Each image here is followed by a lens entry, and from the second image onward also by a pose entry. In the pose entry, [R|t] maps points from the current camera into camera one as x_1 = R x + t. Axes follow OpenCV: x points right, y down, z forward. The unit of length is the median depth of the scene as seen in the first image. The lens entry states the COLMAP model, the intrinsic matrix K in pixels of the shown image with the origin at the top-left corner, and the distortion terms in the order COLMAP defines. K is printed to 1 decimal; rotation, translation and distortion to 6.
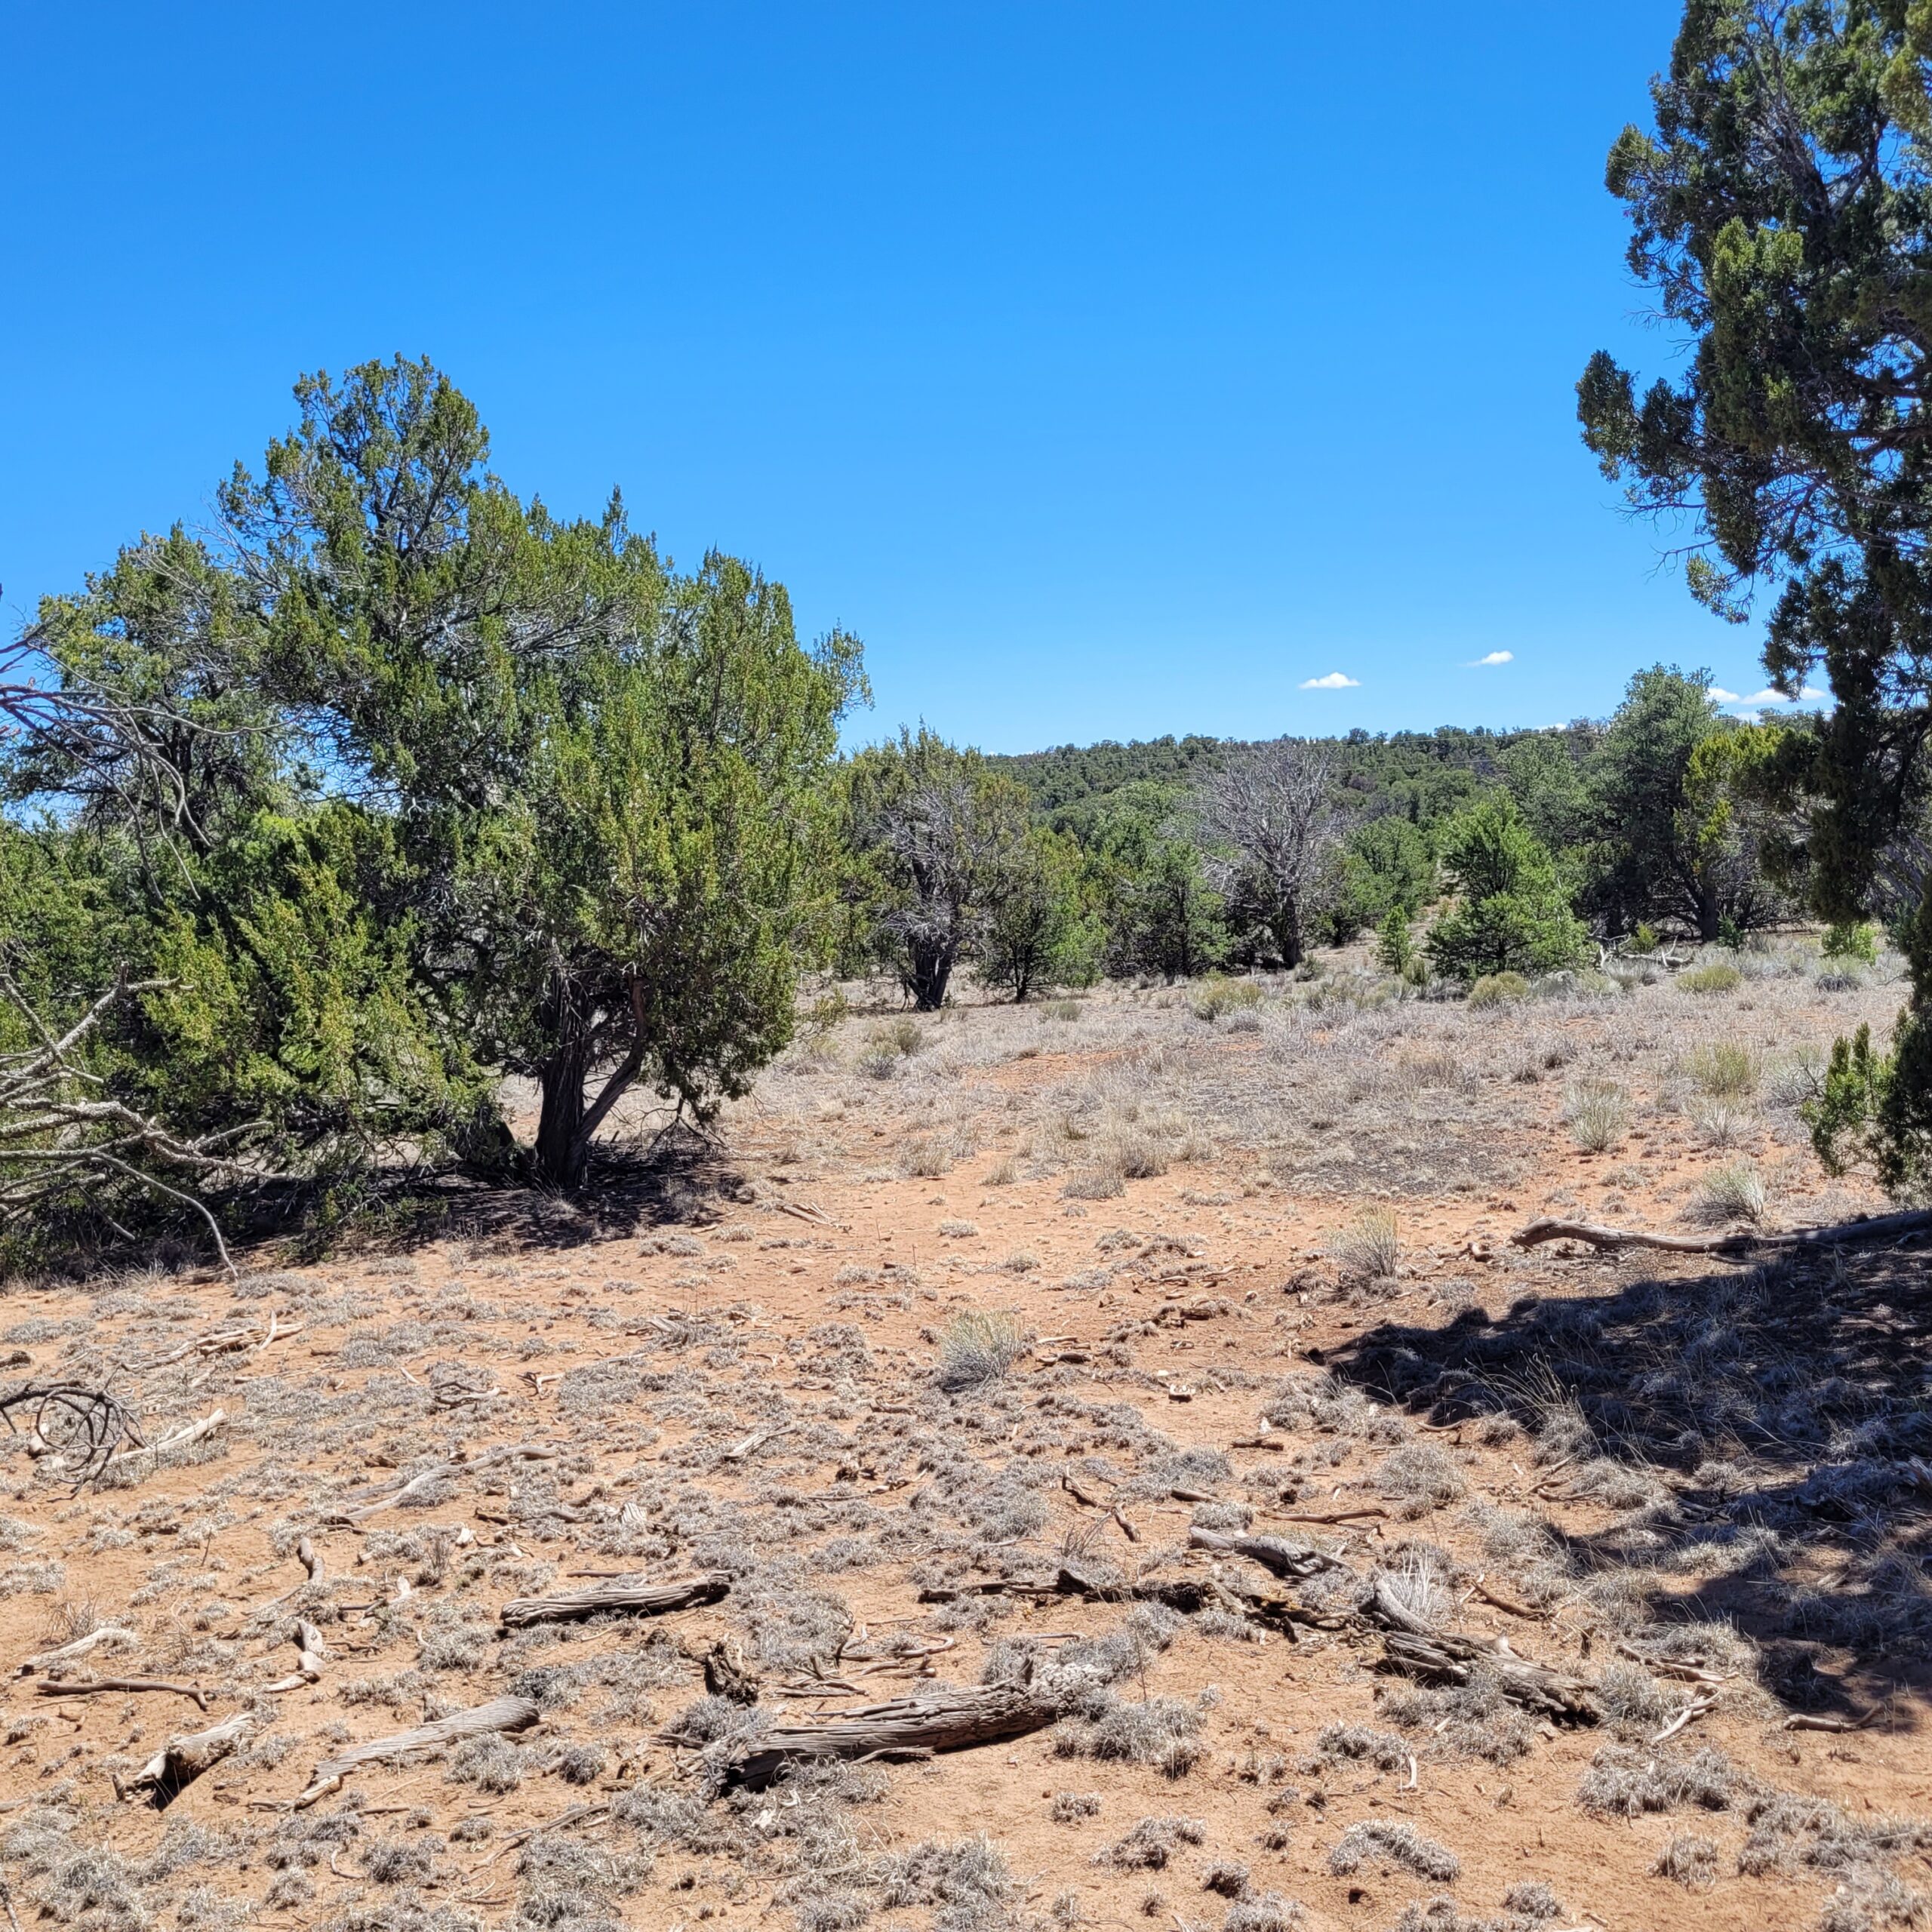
lens RADIAL K [[2495.6, 0, 963.4], [0, 2495.6, 963.2], [0, 0, 1]] dist [0.043609, 0.000000]
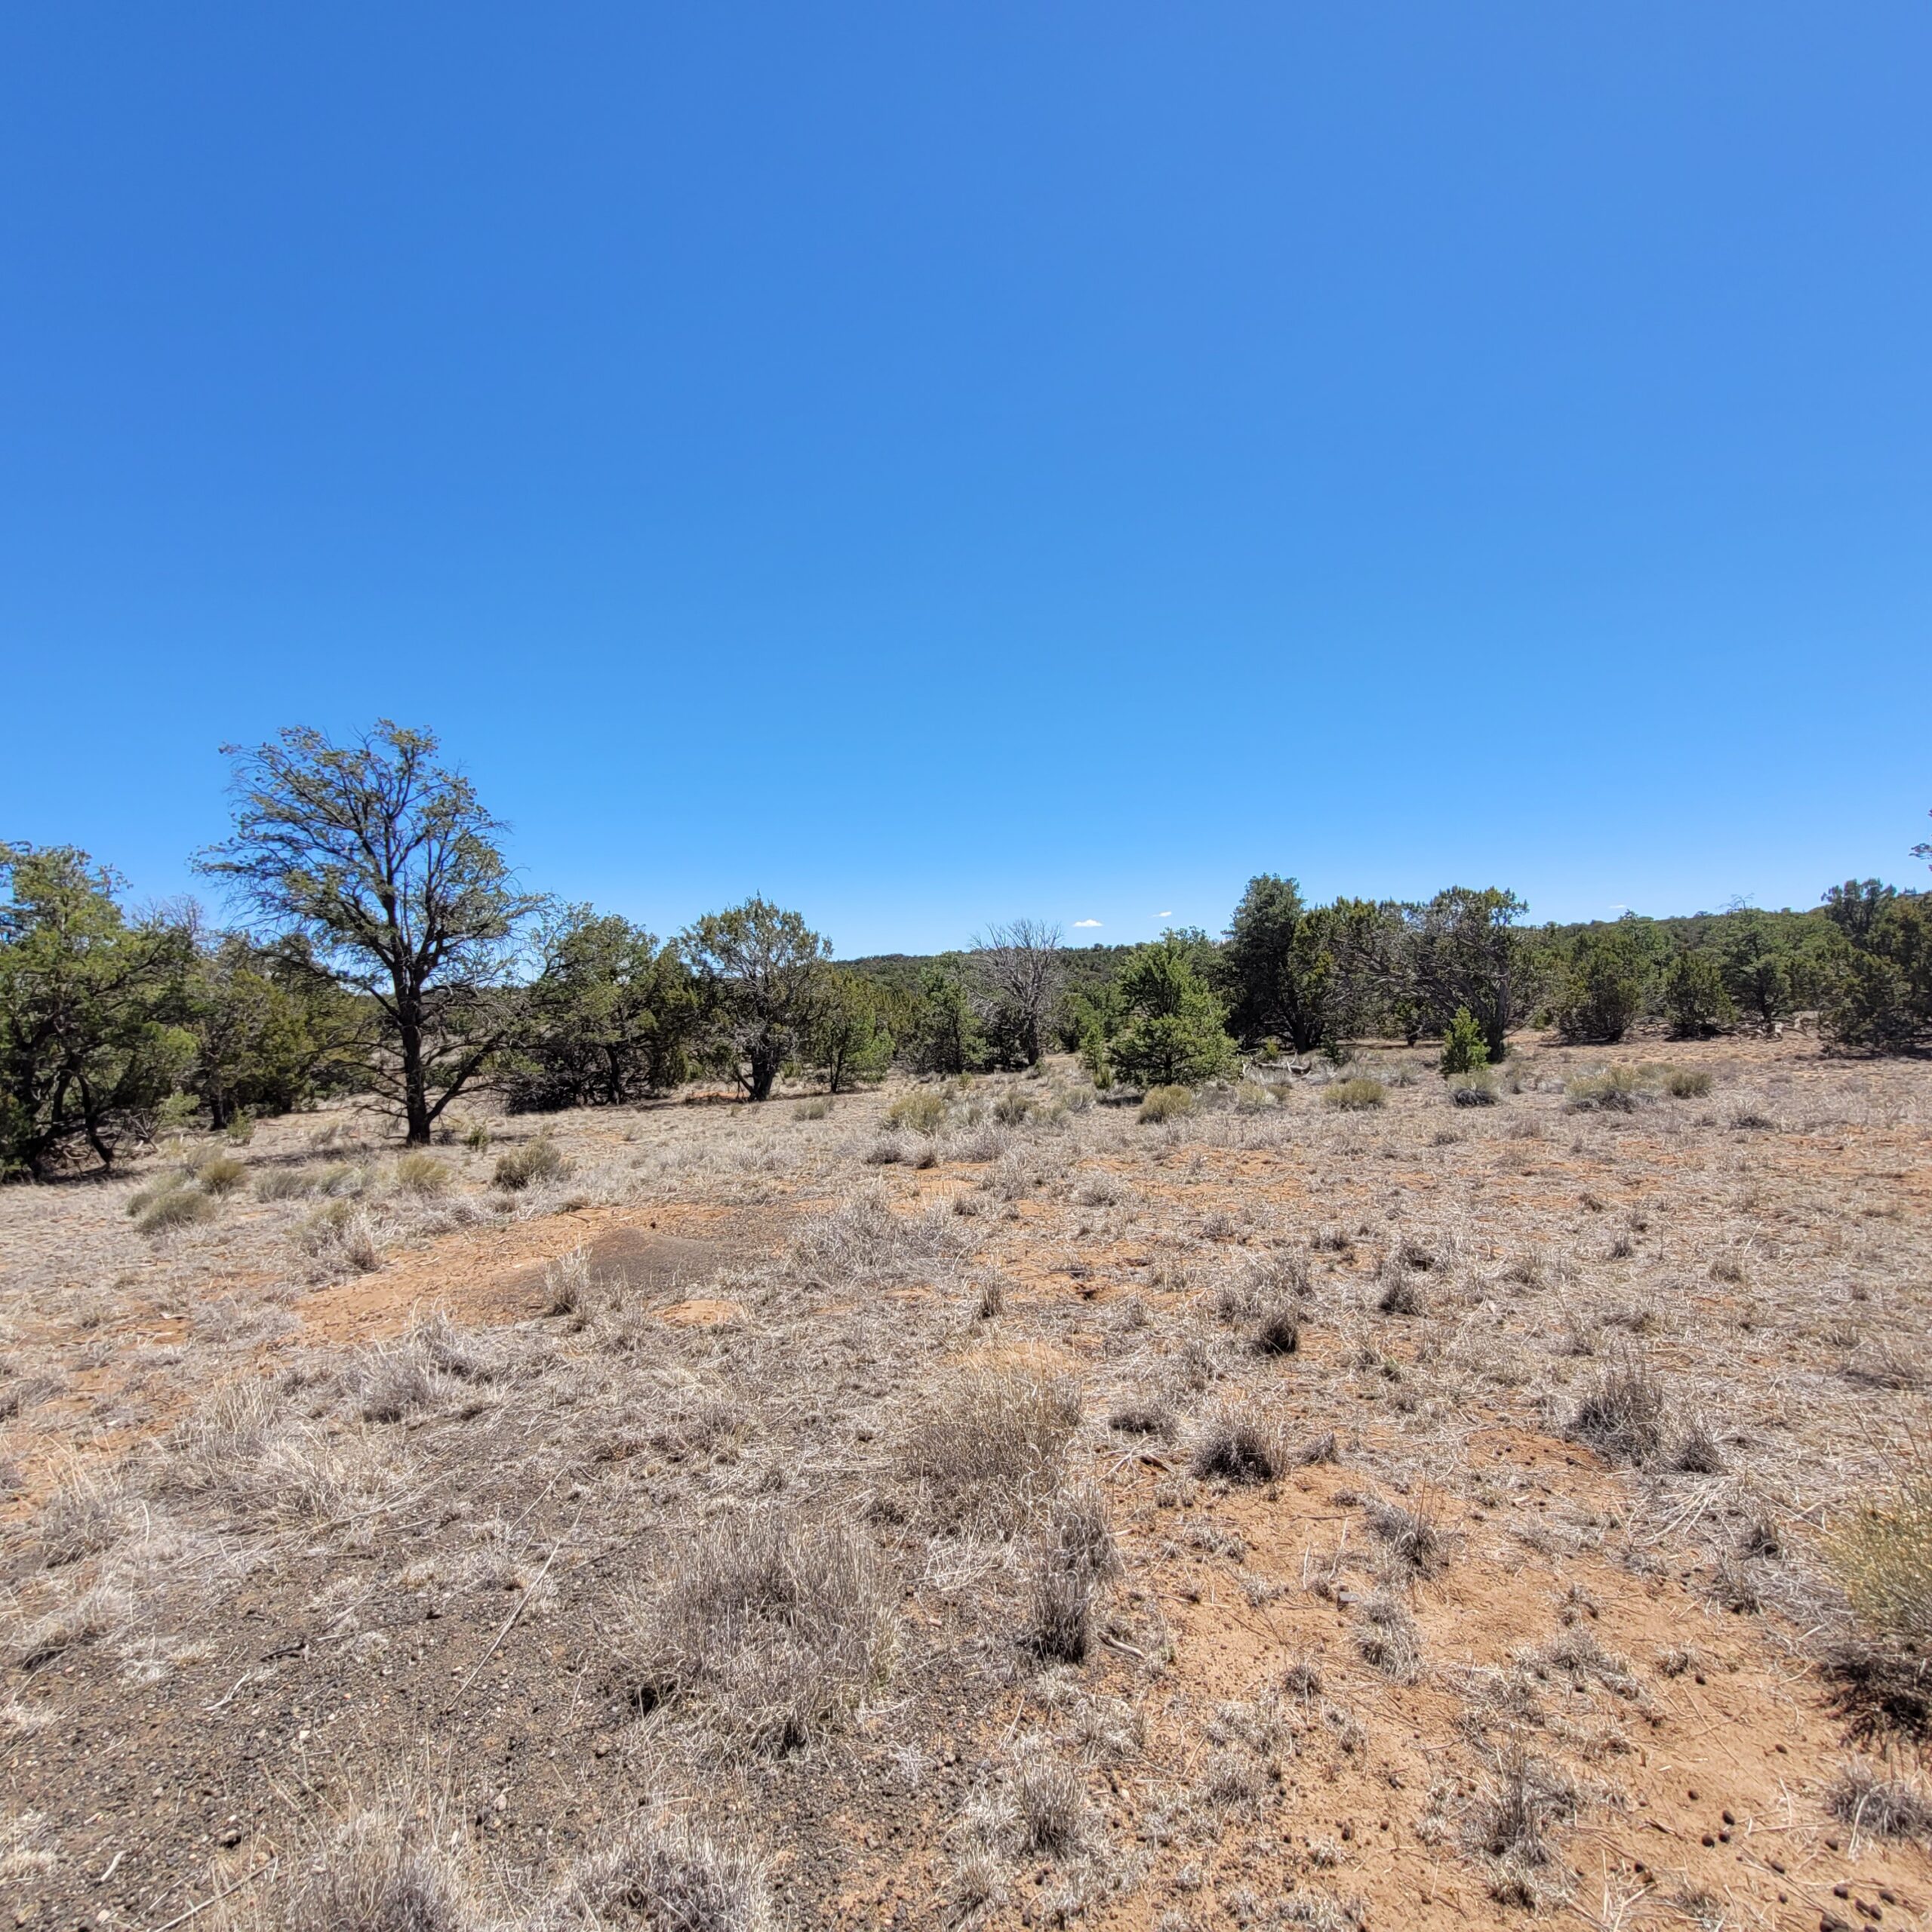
lens RADIAL K [[1186.6, 0, 970.8], [0, 1186.6, 967.2], [0, 0, 1]] dist [0.006096, 0.001024]
pose [[0.998854, 0.006628, 0.047391, 0.075198], [-0.003062, 0.997184, -0.074937, -0.006271], [-0.047754, 0.074706, 0.996062, 0.350721]]
